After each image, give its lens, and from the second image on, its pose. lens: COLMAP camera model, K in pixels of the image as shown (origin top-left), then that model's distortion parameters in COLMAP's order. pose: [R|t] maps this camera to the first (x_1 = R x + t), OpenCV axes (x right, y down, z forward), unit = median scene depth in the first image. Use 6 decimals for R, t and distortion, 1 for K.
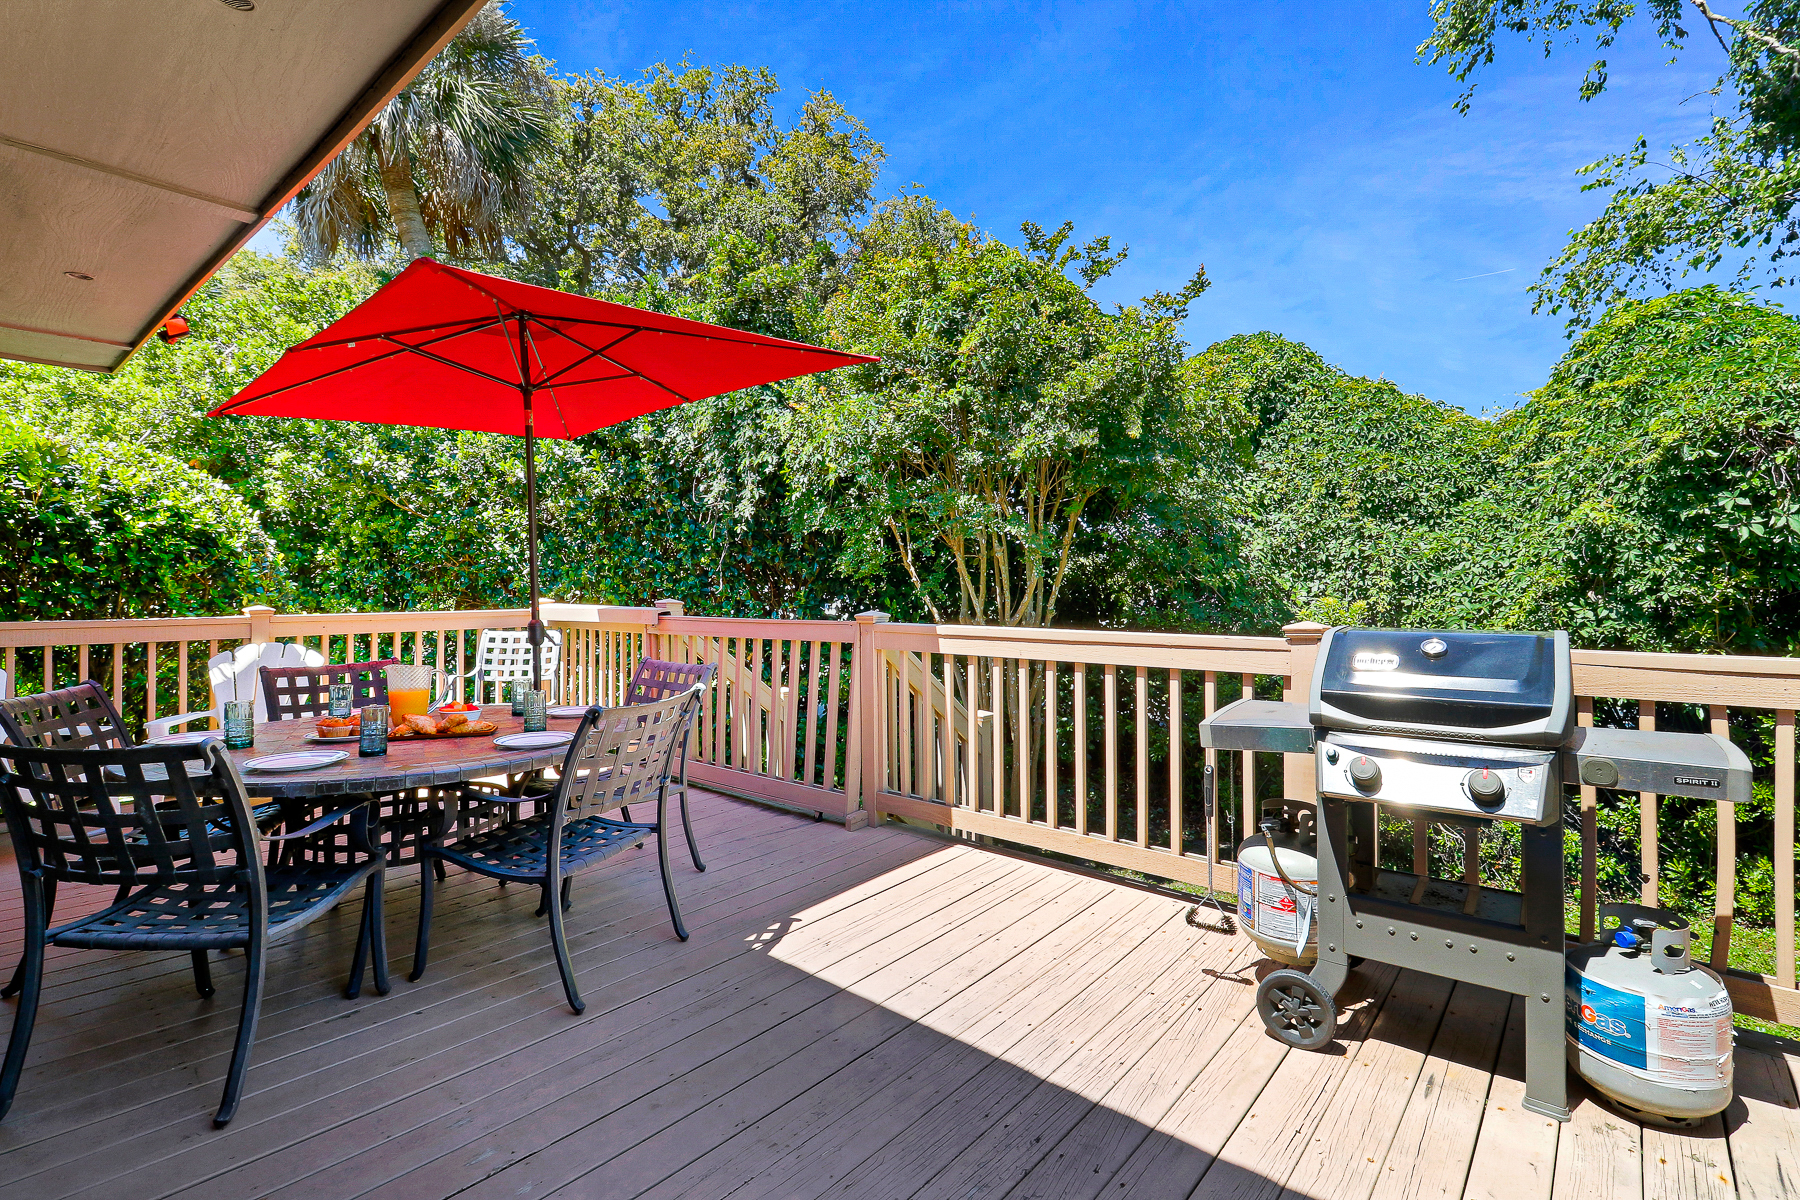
lens RADIAL K [[837.2, 0, 898.3], [0, 837.2, 587.3], [0, 0, 1]] dist [0.014261, -0.006923]
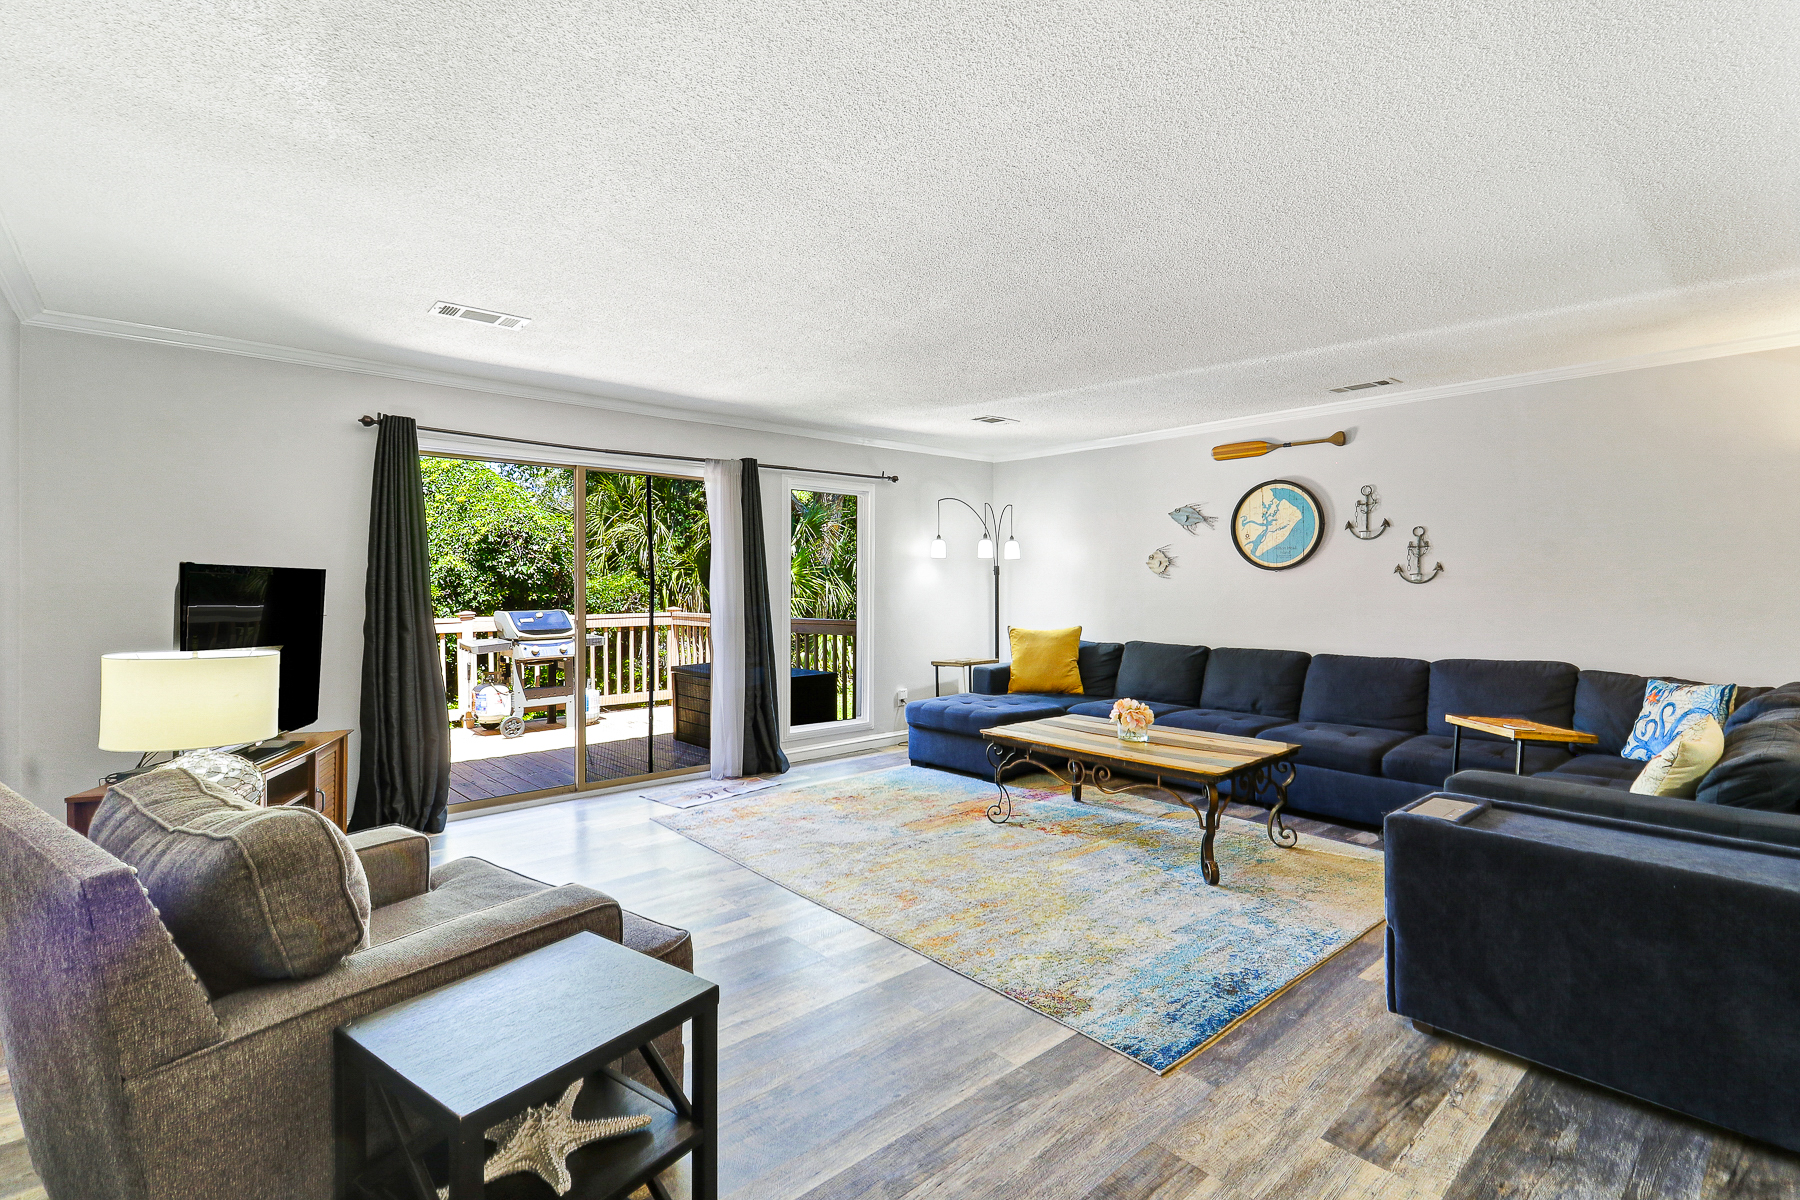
lens RADIAL K [[837.2, 0, 903.1], [0, 837.2, 586.1], [0, 0, 1]] dist [0.014261, -0.006923]
pose [[0.129829, 0.006468, 0.991515, -1.127863], [0.010556, 0.999913, -0.007905, 0.001951], [-0.991480, 0.011493, 0.129749, -0.396491]]
